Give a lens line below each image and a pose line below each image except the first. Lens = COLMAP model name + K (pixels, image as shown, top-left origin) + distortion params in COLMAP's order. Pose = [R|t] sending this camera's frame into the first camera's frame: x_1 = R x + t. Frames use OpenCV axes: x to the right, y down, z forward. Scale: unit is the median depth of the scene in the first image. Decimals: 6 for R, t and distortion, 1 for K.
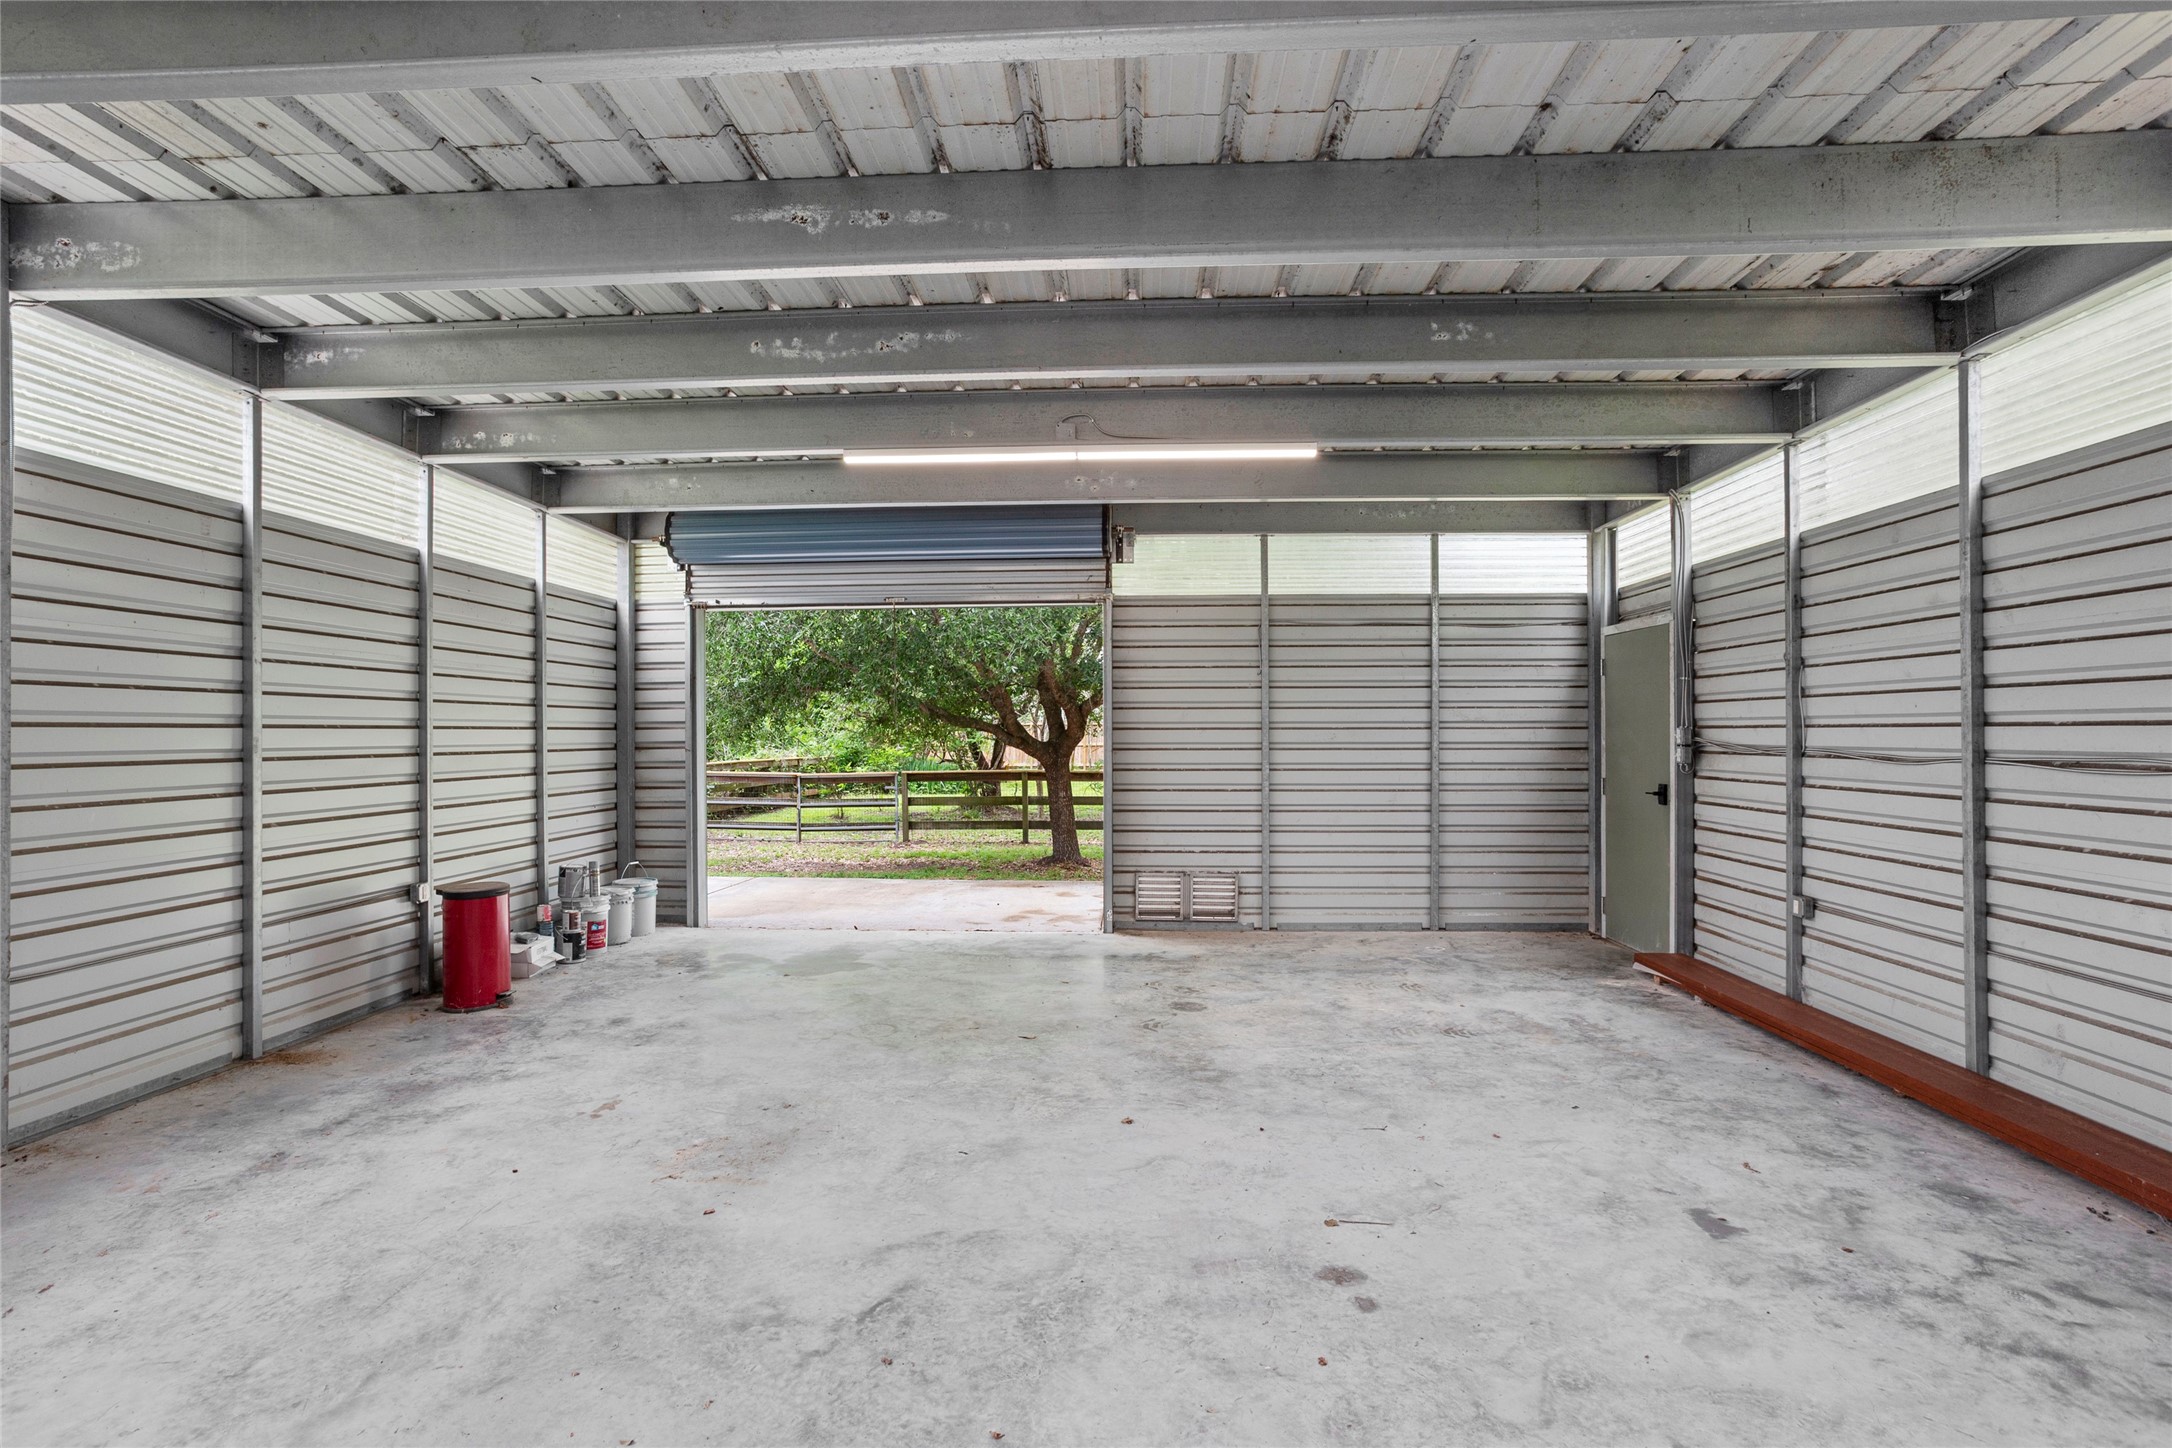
lens RADIAL K [[3990.0, 0, 1086.9], [0, 3990.0, 724.4], [0, 0, 1]] dist [-0.100883, 0.000000]
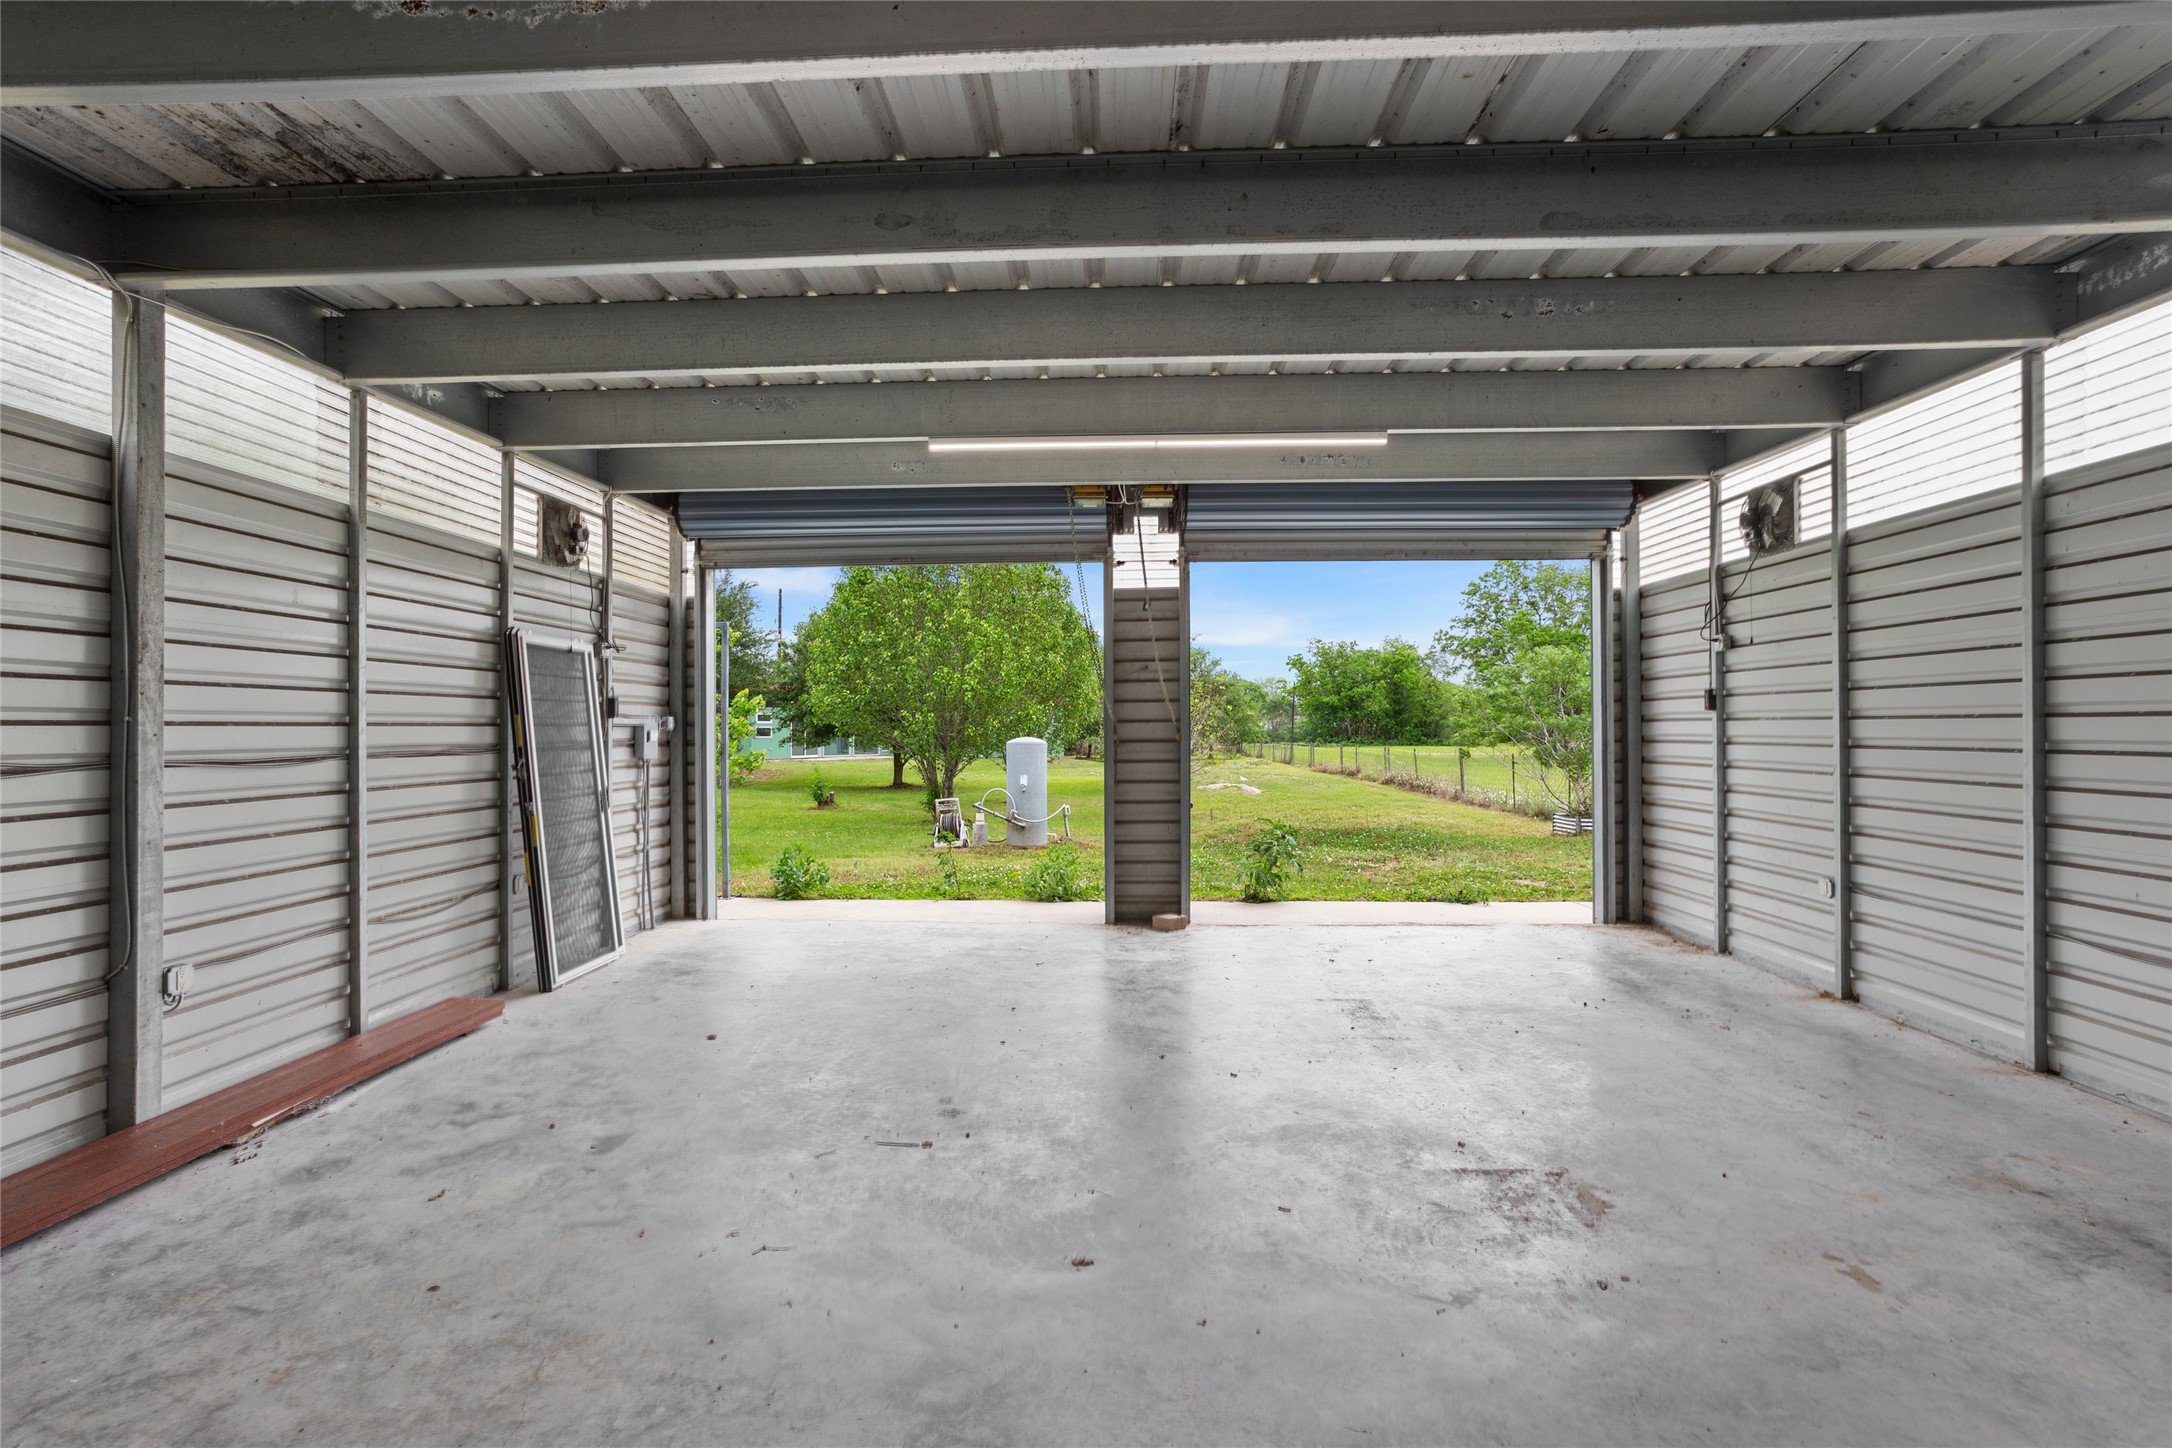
lens RADIAL K [[3990.0, 0, 1086.4], [0, 3990.0, 724.1], [0, 0, 1]] dist [-0.100883, 0.000000]
pose [[-0.999981, 0.005015, -0.003529, 0.015340], [0.005022, 0.999985, -0.002224, 0.002591], [0.003518, -0.002242, -0.999991, 1.852768]]
